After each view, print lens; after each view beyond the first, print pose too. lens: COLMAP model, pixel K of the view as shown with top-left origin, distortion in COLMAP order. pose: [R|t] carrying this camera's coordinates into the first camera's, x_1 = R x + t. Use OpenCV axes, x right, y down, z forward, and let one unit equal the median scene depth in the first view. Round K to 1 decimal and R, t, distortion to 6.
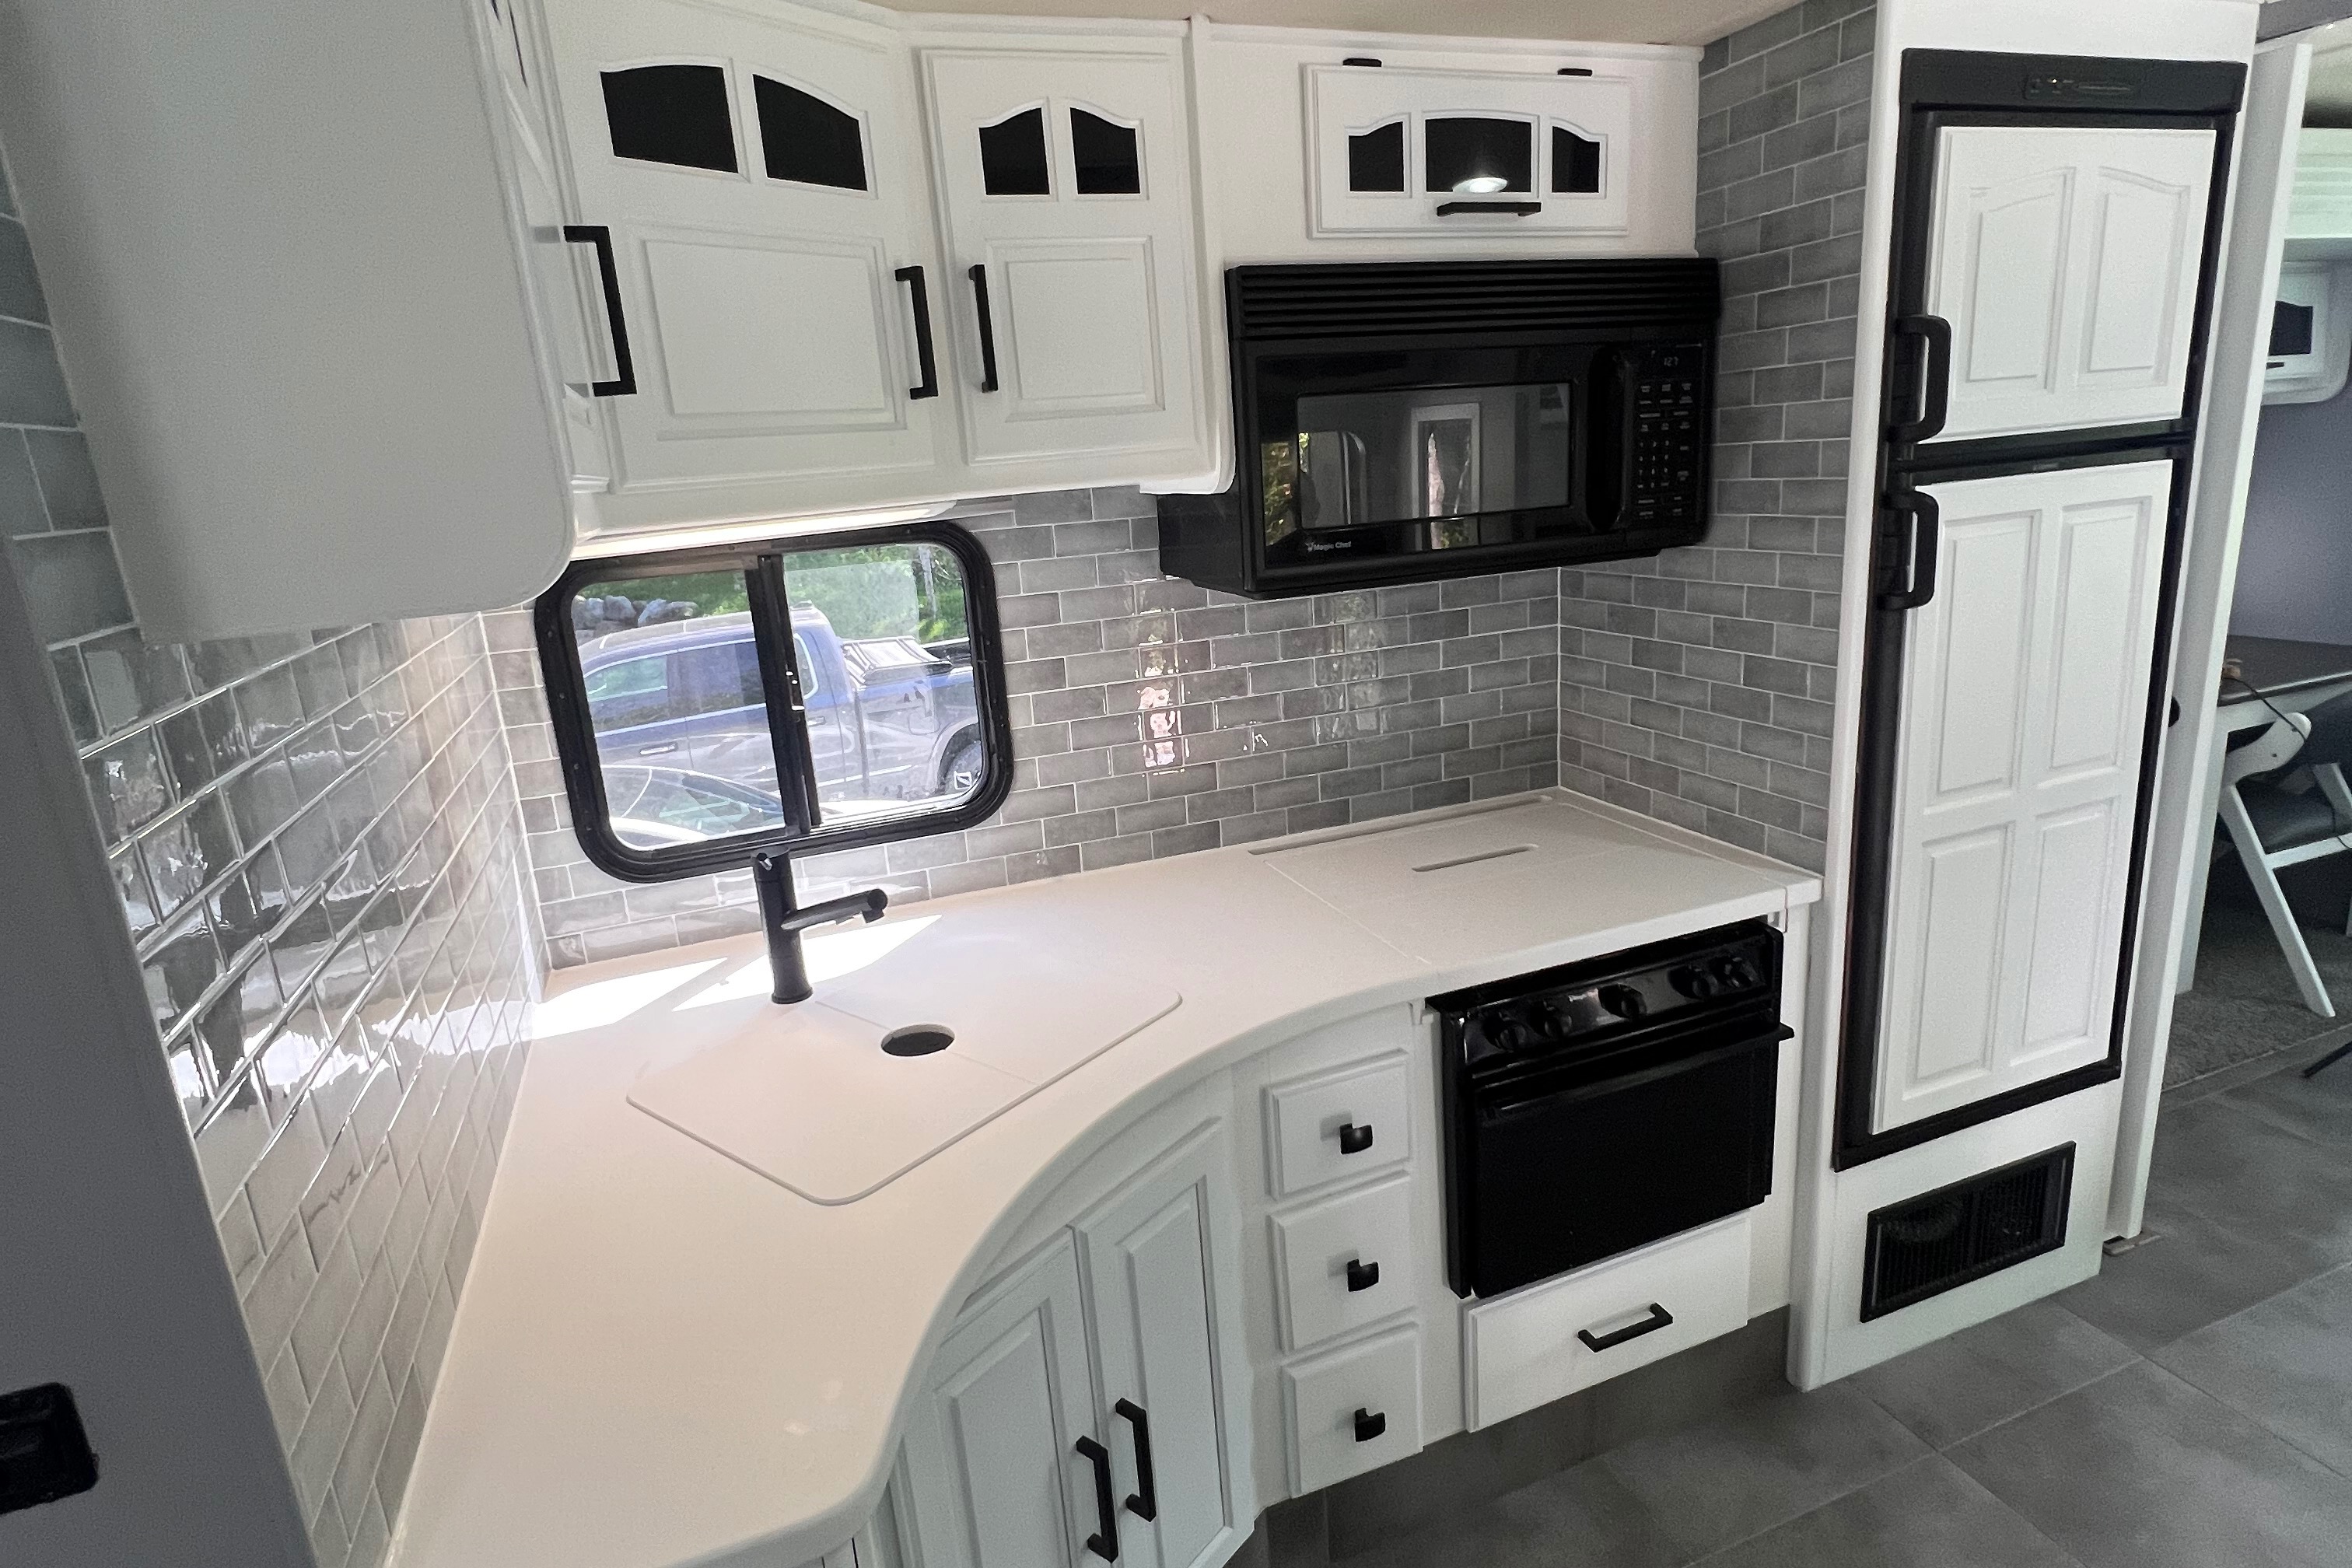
lens RADIAL K [[1241.9, 0, 1178.4], [0, 1241.9, 785.2], [0, 0, 1]] dist [0.003652, 0.000334]
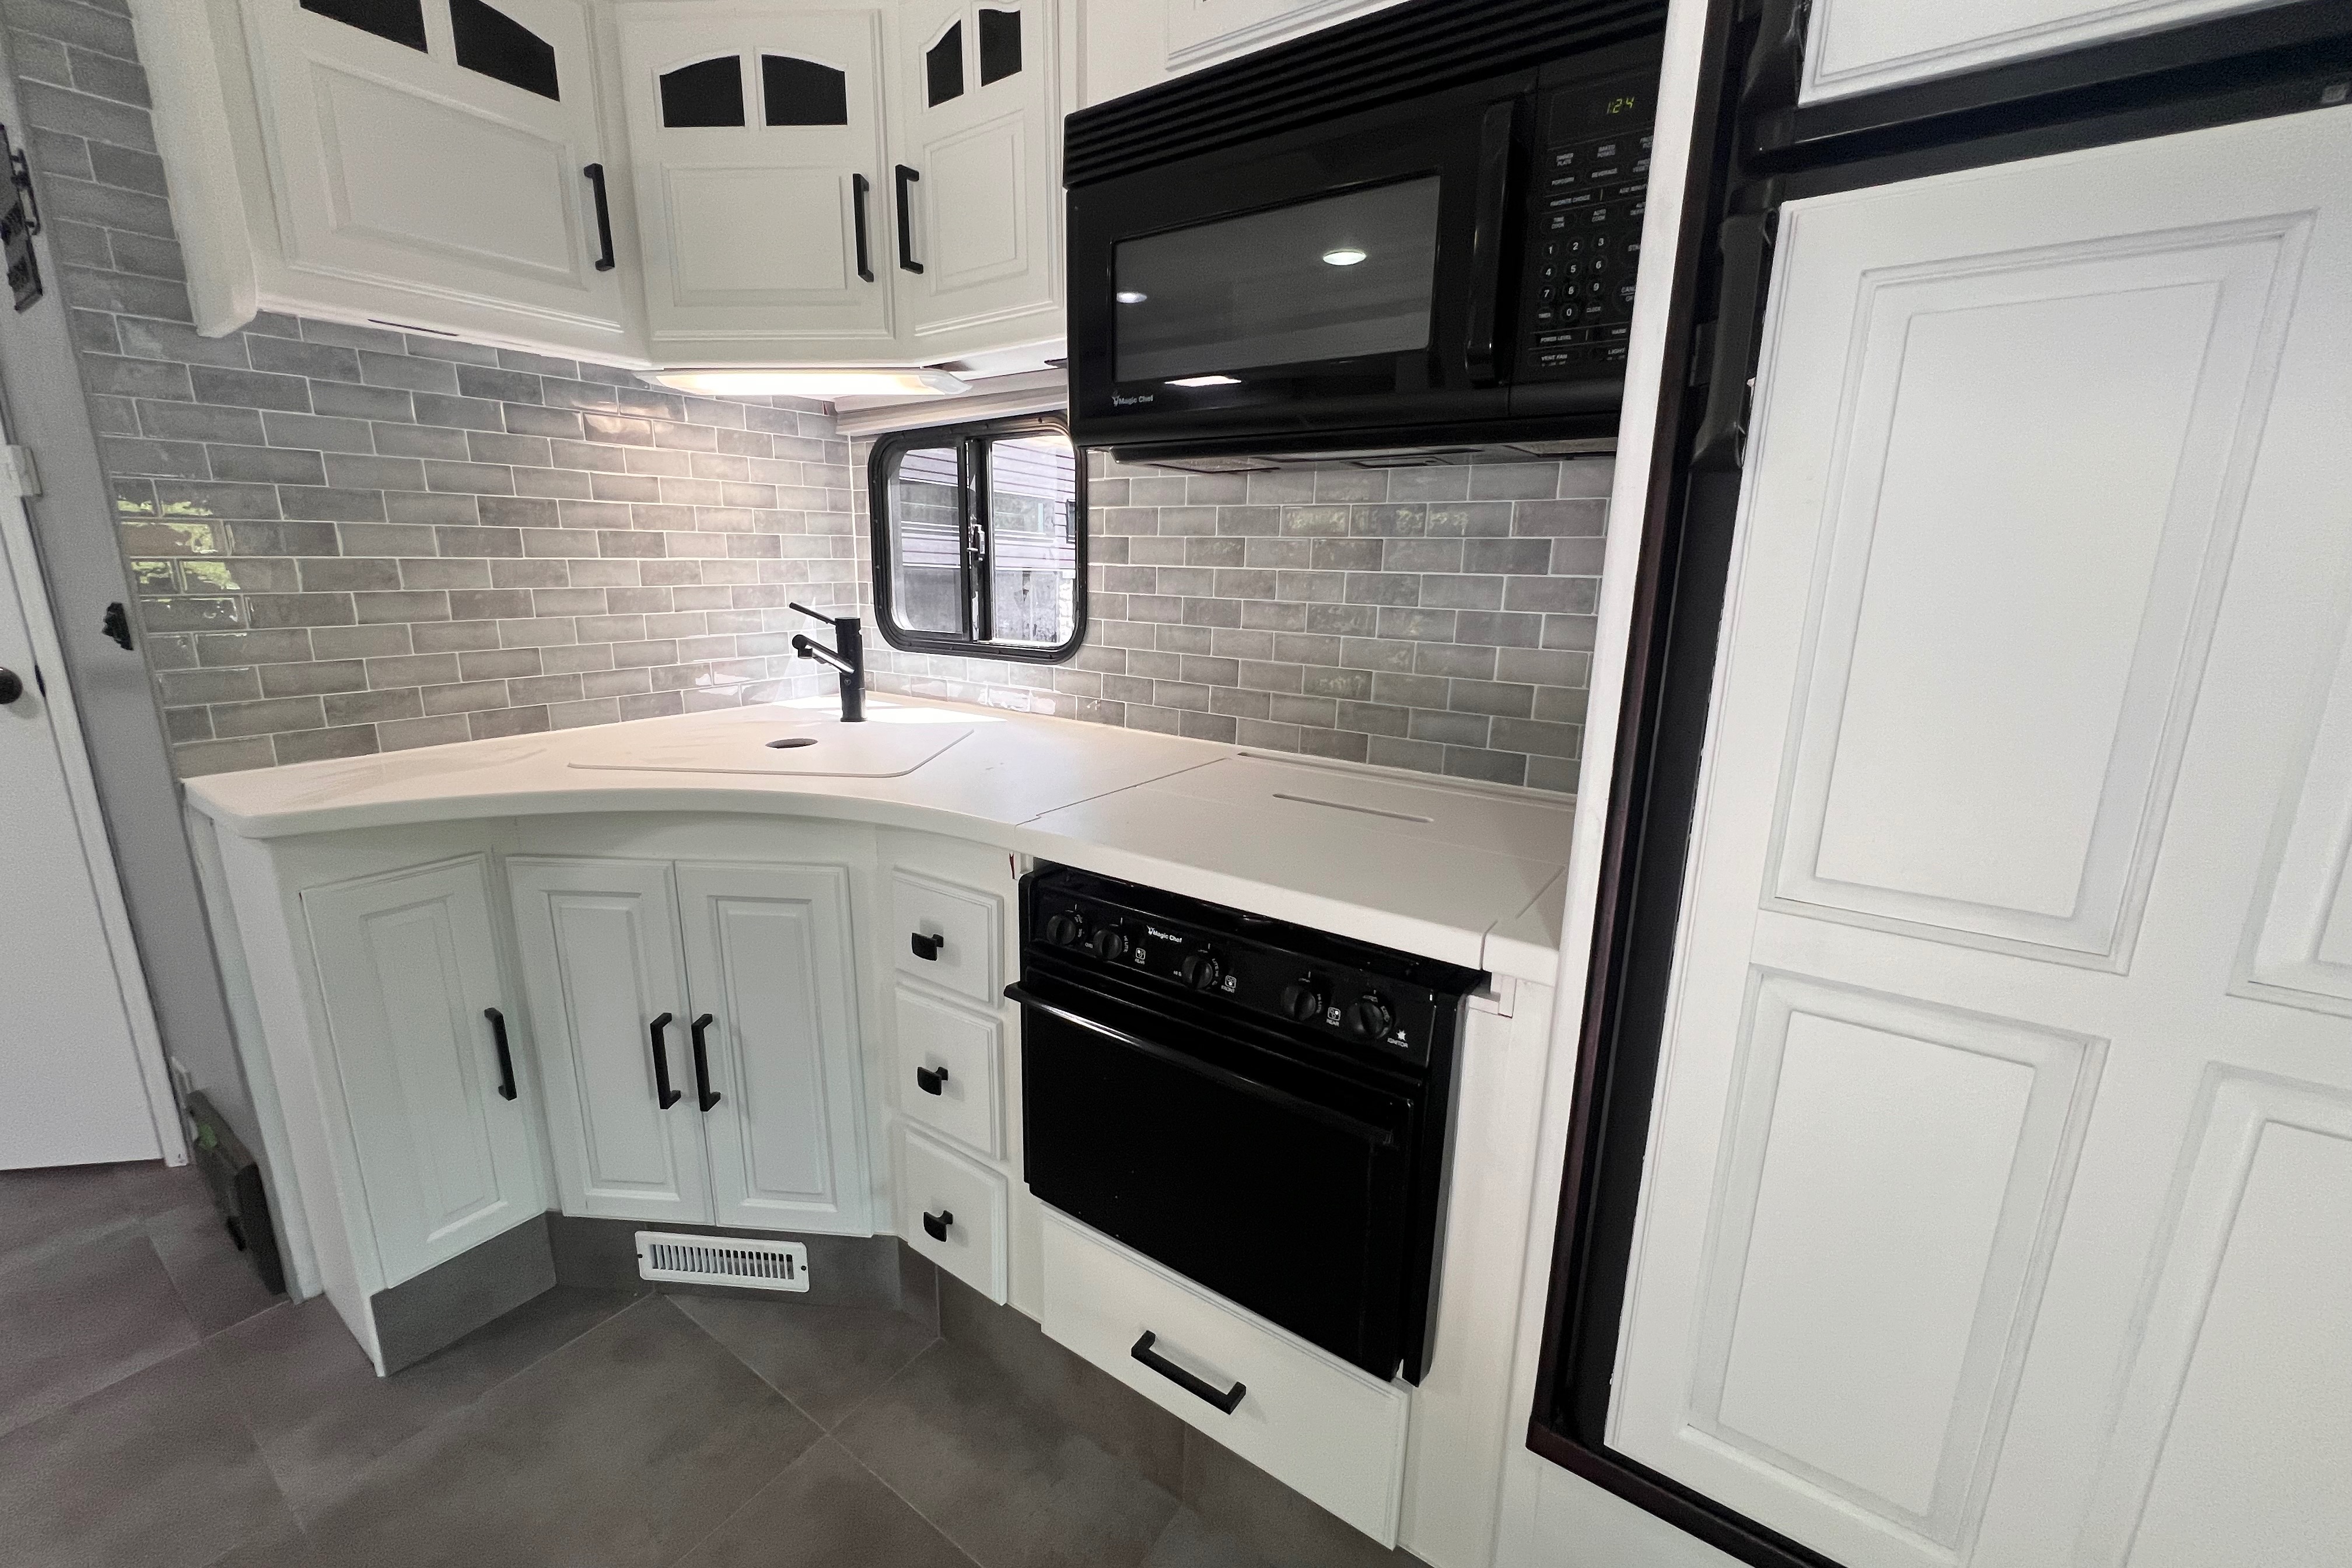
lens RADIAL K [[929.4, 0, 1180.3], [0, 929.4, 786.6], [0, 0, 1]] dist [-0.001186, -0.000139]
pose [[0.562960, 0.268152, -0.781774, 0.736809], [-0.268096, 0.954004, 0.134170, -0.009687], [0.781793, 0.134058, 0.608957, 0.579184]]
